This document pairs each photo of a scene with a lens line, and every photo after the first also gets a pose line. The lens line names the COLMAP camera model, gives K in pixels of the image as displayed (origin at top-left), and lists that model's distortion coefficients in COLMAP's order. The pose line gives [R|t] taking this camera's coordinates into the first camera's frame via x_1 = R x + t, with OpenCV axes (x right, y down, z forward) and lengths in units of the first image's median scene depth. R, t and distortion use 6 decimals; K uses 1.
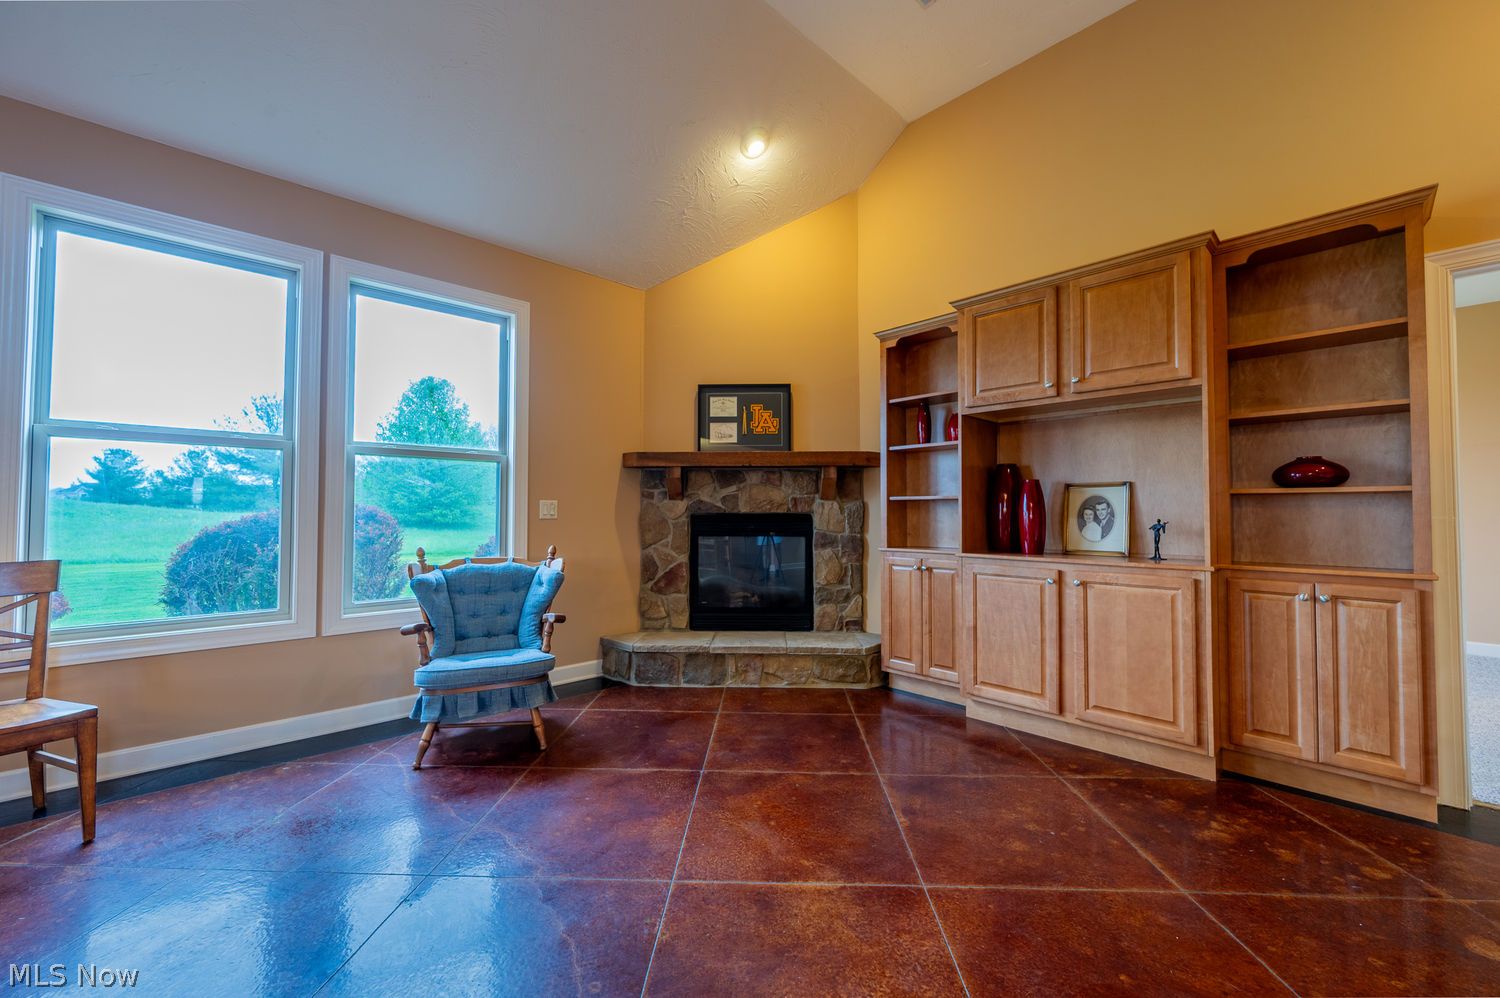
lens RADIAL K [[604.1, 0, 748.9], [0, 604.1, 498.8], [0, 0, 1]] dist [-0.001636, -0.000132]
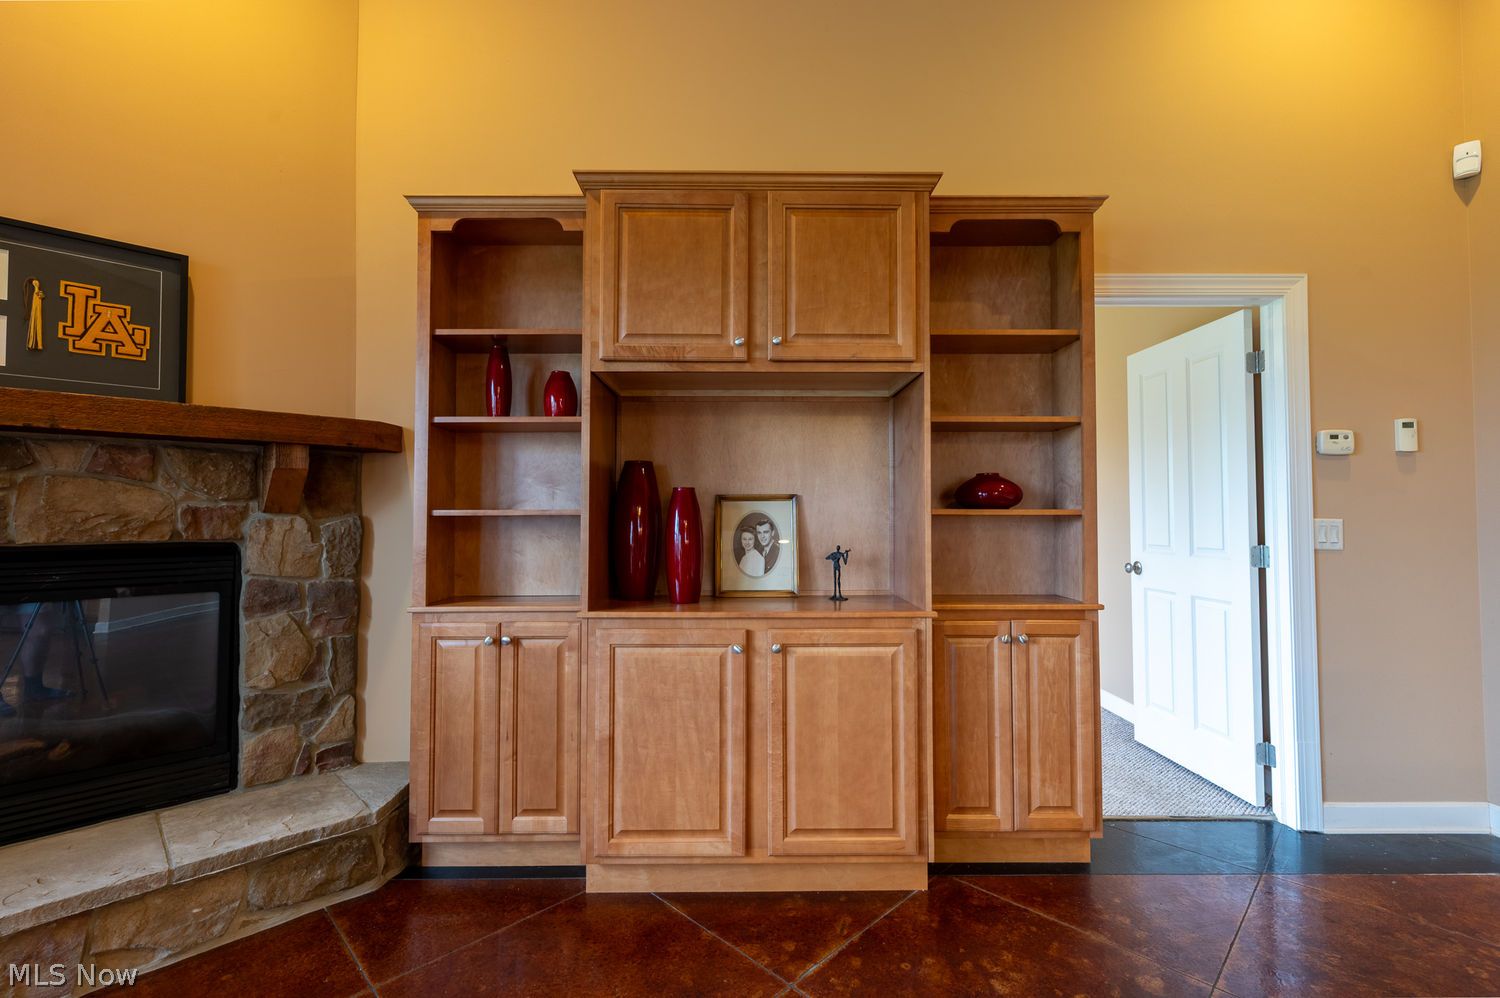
lens RADIAL K [[667.4, 0, 752.2], [0, 667.4, 495.8], [0, 0, 1]] dist [0.000401, 0.000577]
pose [[0.679935, 0.020194, 0.732994, -0.009052], [-0.016132, 0.999791, -0.012580, -0.015757], [-0.733095, -0.003271, 0.680119, 0.483540]]
